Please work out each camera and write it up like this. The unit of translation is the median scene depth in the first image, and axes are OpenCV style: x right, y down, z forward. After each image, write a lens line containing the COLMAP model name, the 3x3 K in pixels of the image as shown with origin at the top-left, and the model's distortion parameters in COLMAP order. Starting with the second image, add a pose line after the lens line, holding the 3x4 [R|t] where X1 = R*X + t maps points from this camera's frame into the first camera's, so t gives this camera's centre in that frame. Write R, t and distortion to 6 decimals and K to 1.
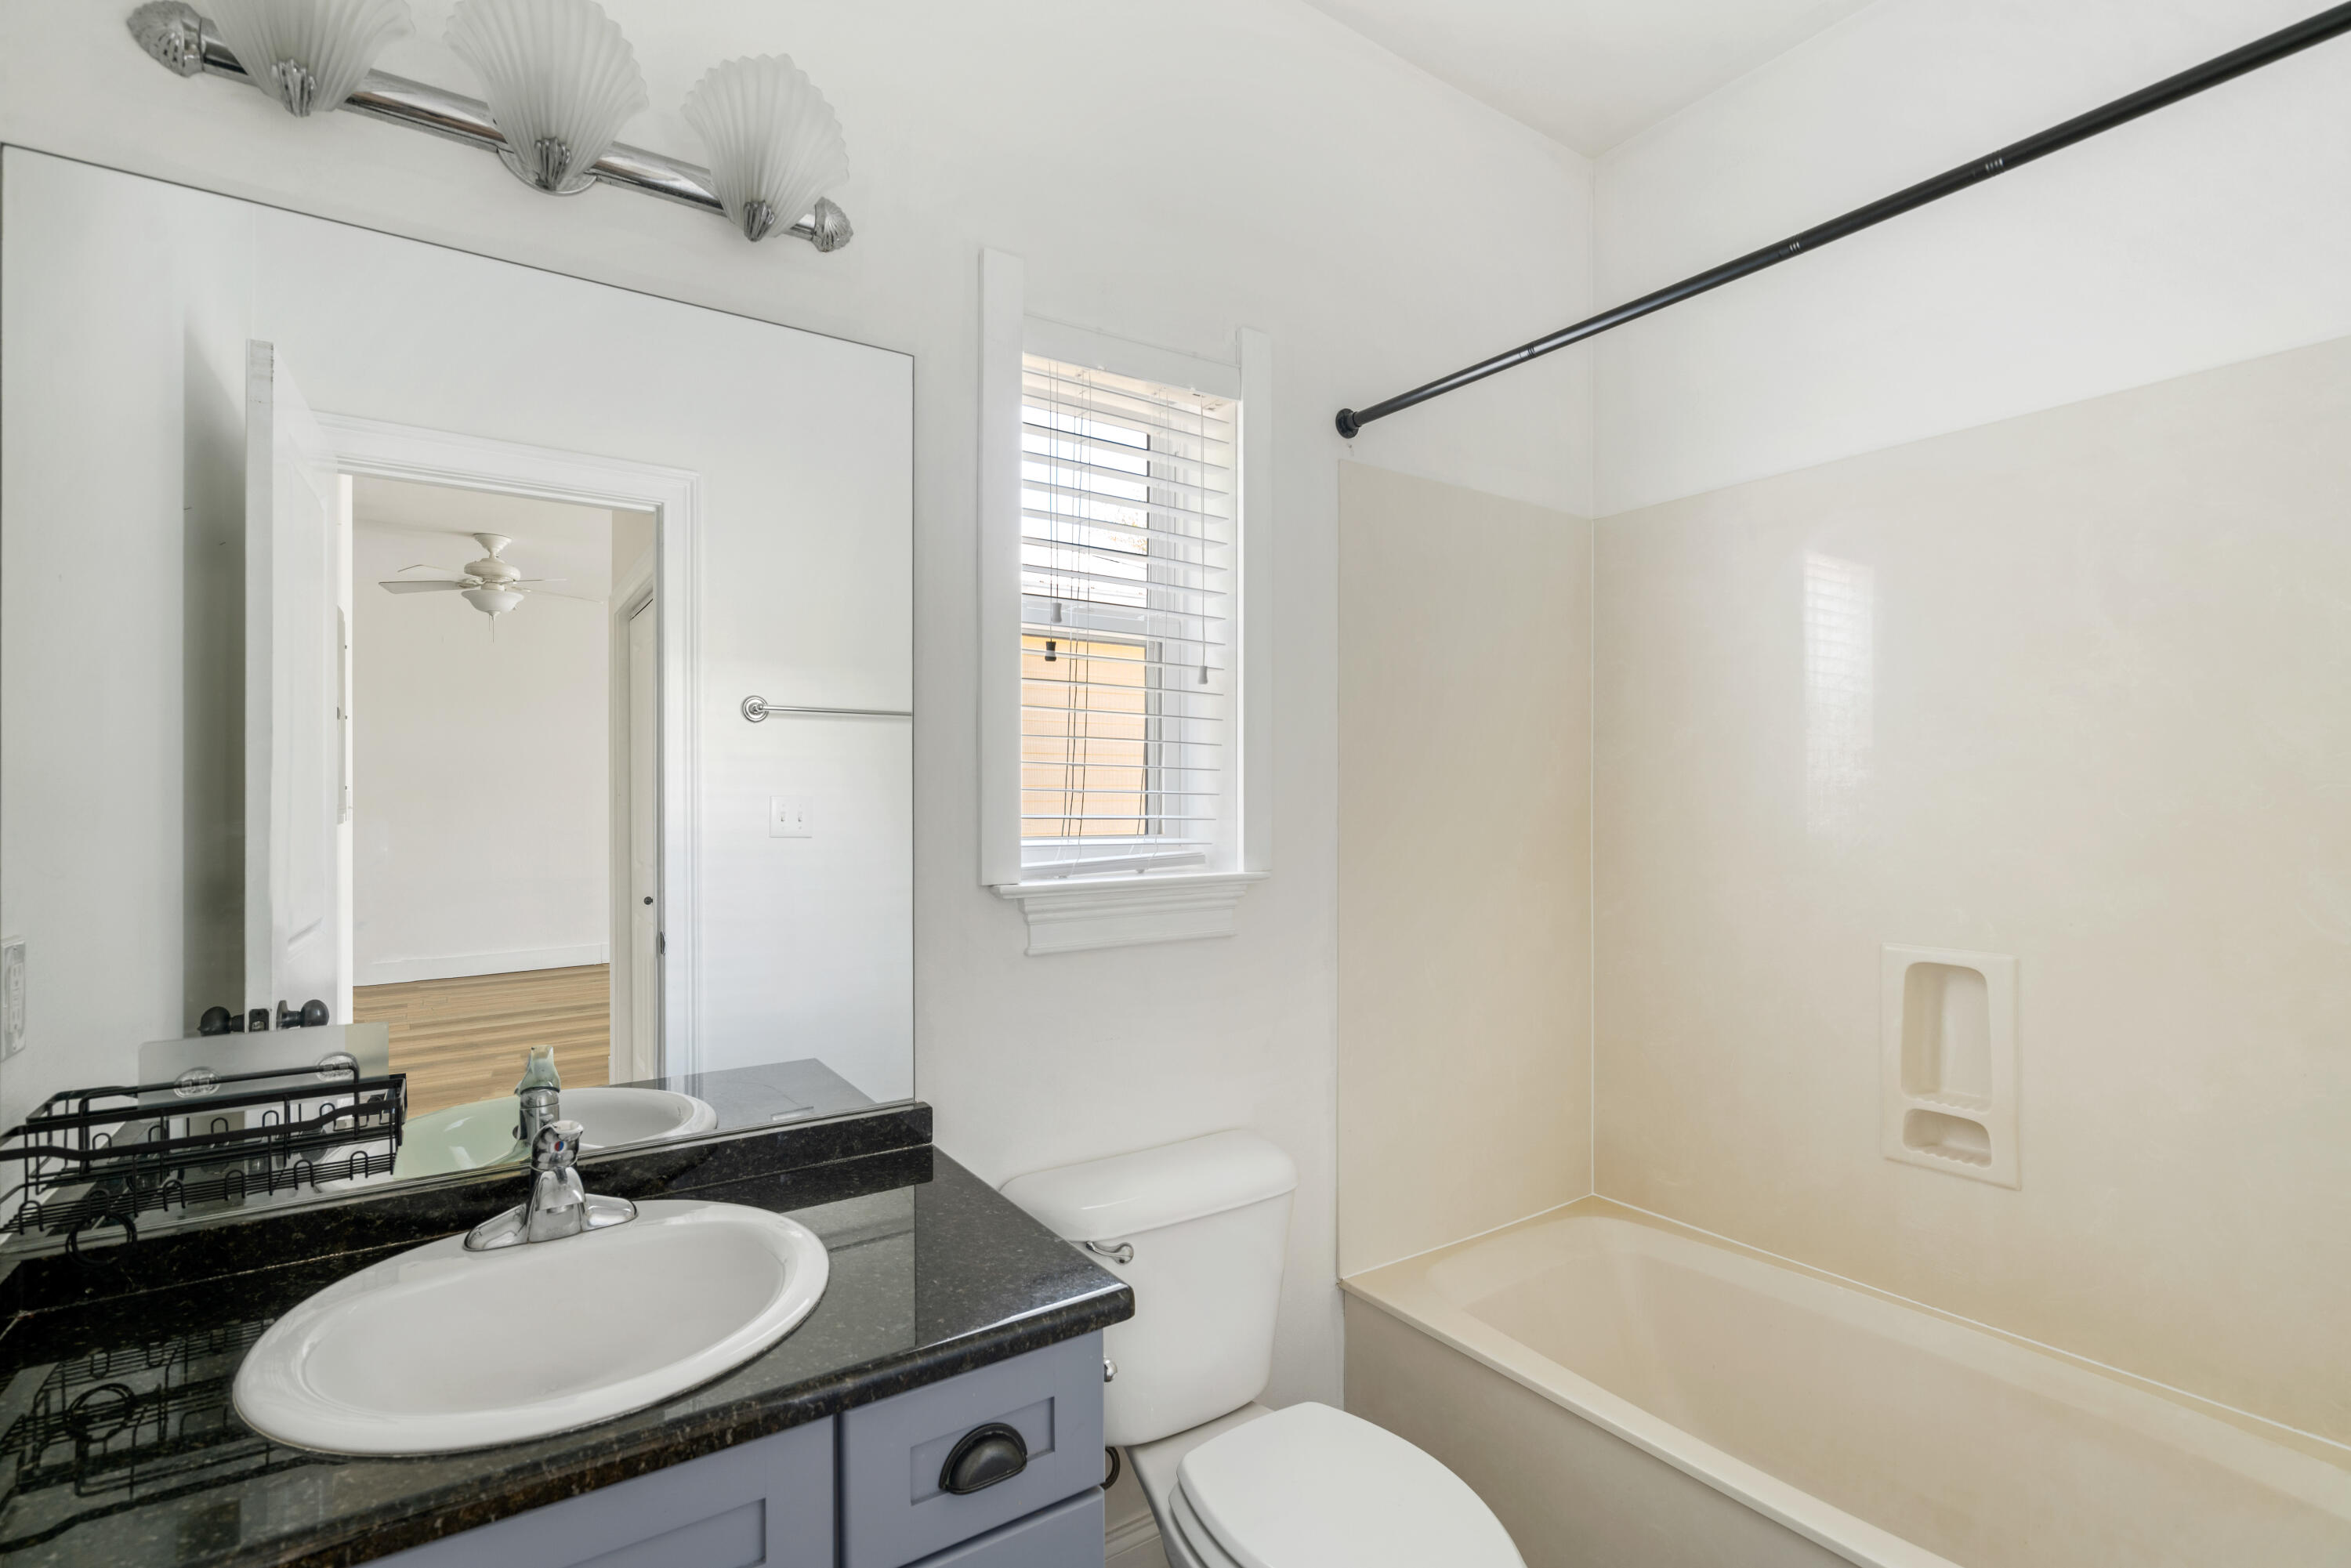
lens RADIAL K [[1084.4, 0, 1175.5], [0, 1084.4, 784.0], [0, 0, 1]] dist [0.000808, -0.000196]
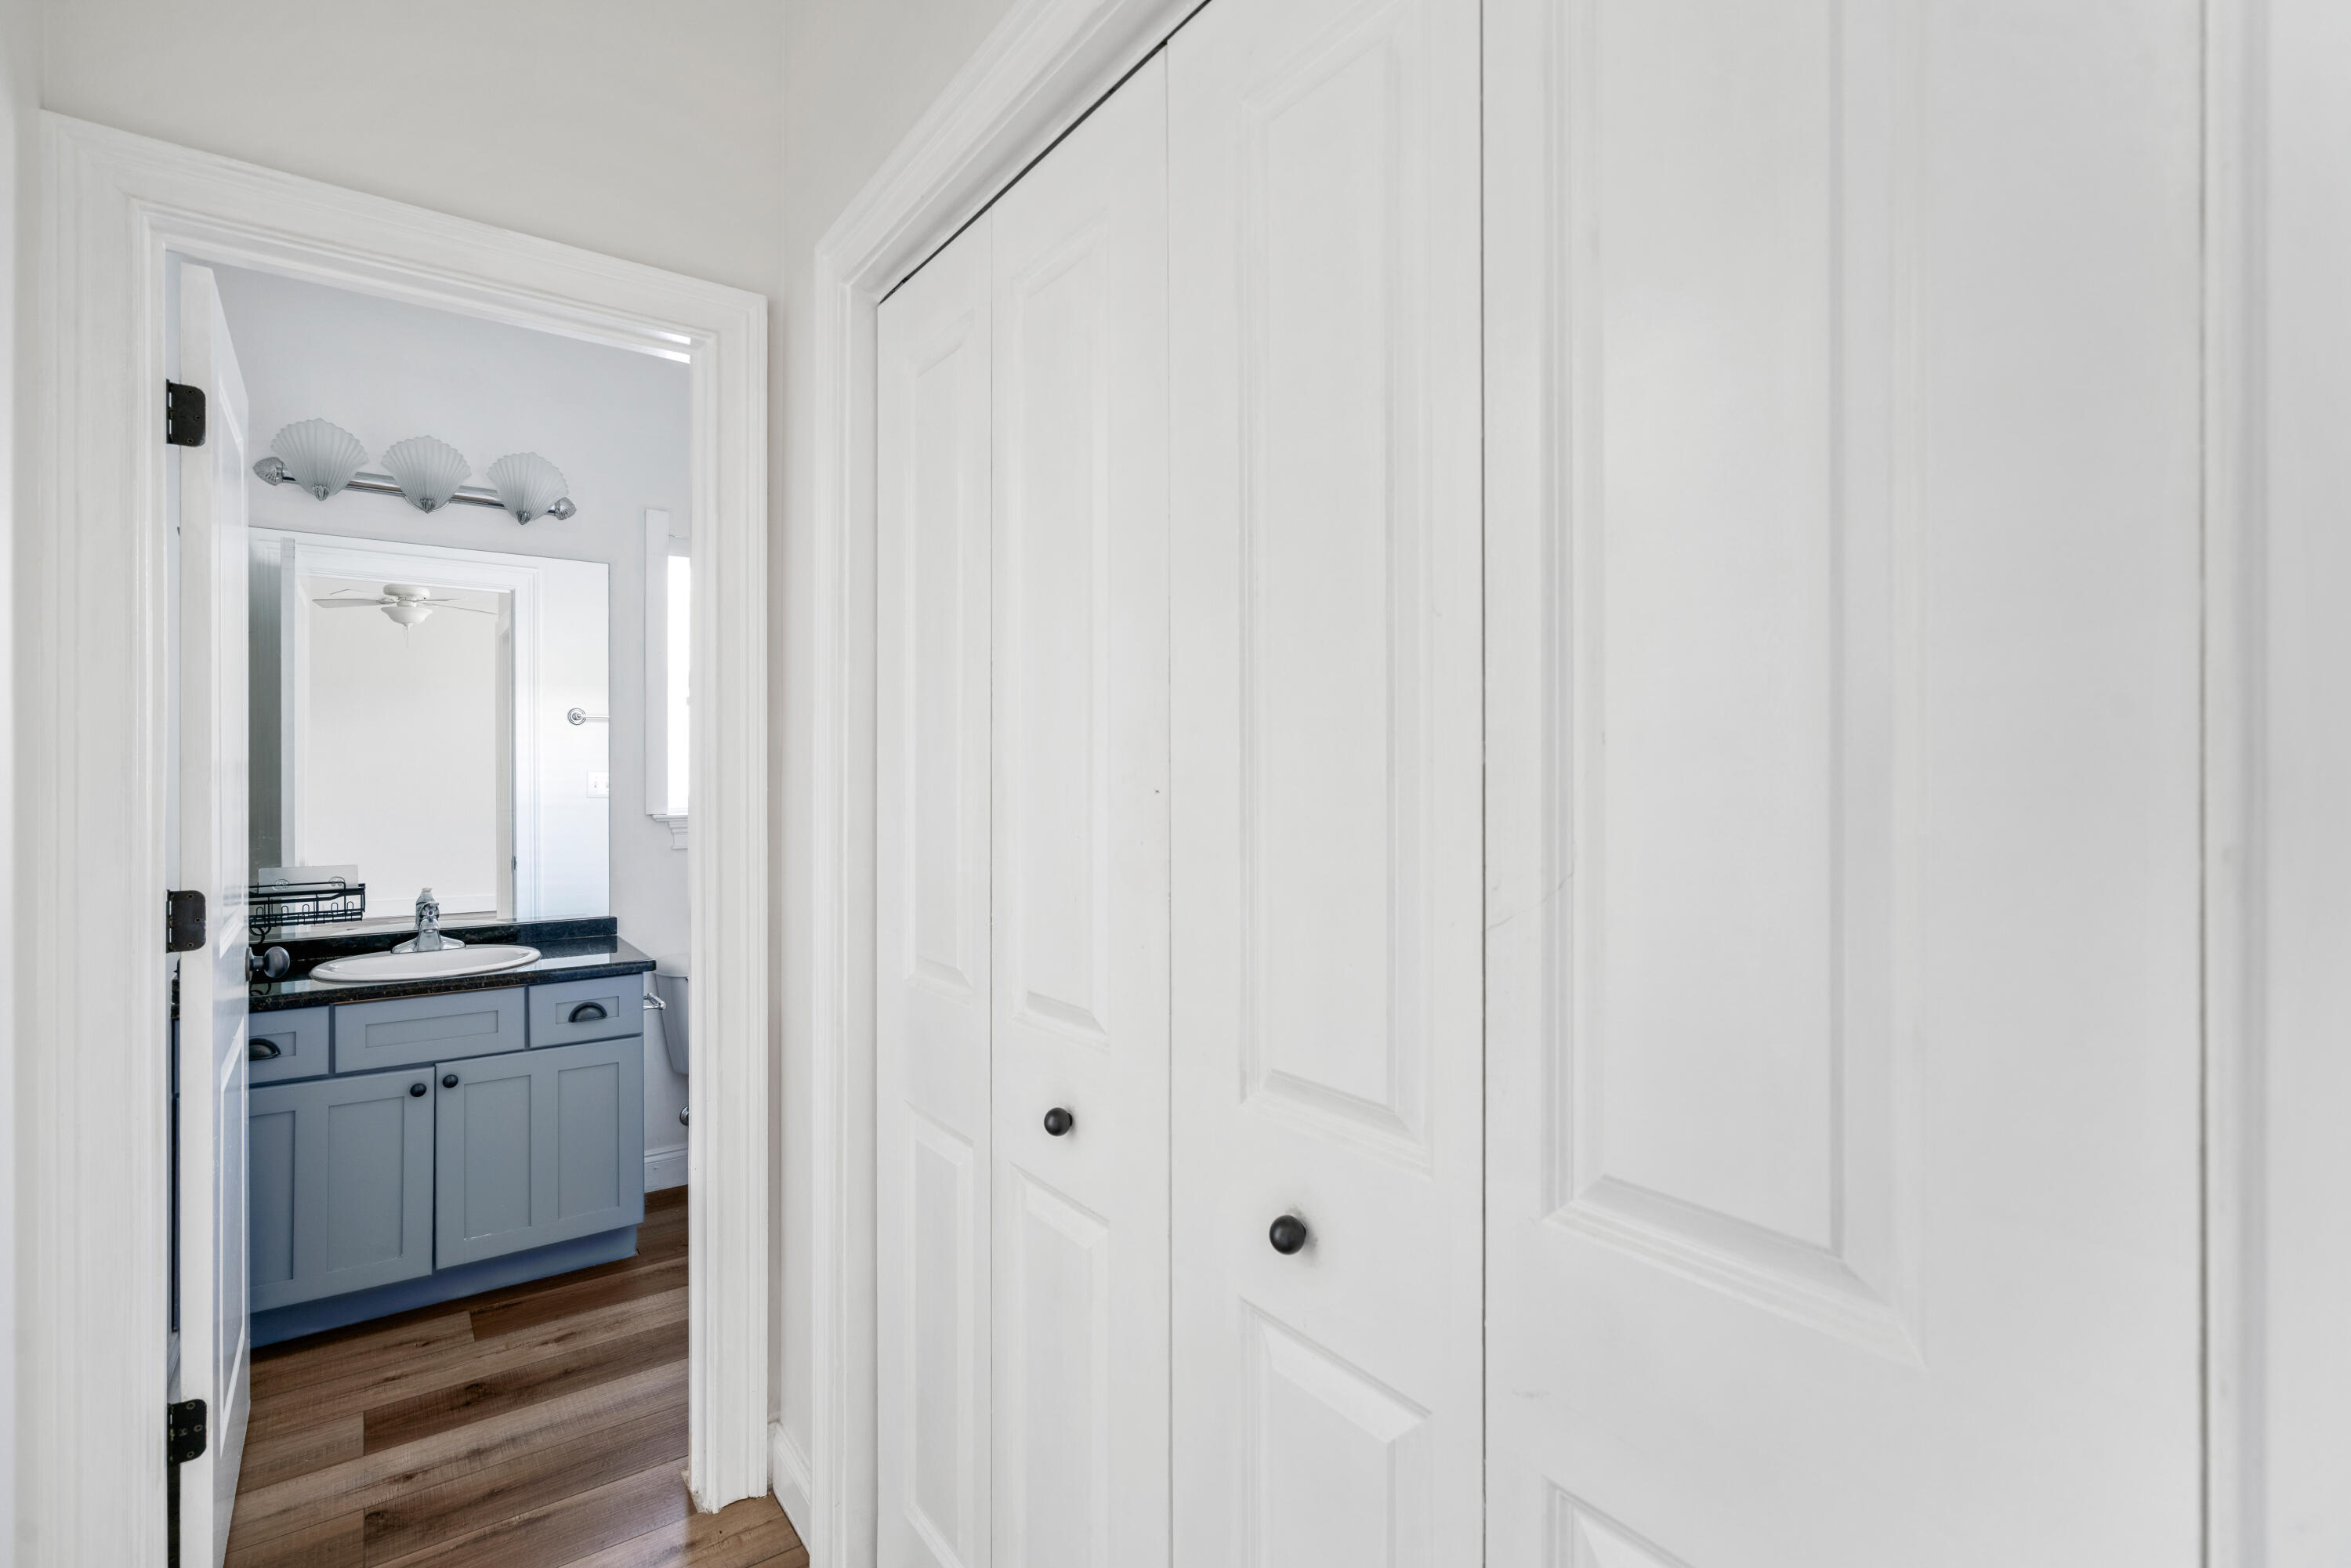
lens RADIAL K [[1084.4, 0, 1175.5], [0, 1084.4, 784.0], [0, 0, 1]] dist [0.000808, -0.000196]
pose [[0.998575, 0.008825, 0.052624, 0.747447], [-0.009652, 0.999834, 0.015482, -0.007417], [-0.052479, -0.015968, 0.998494, -1.165585]]
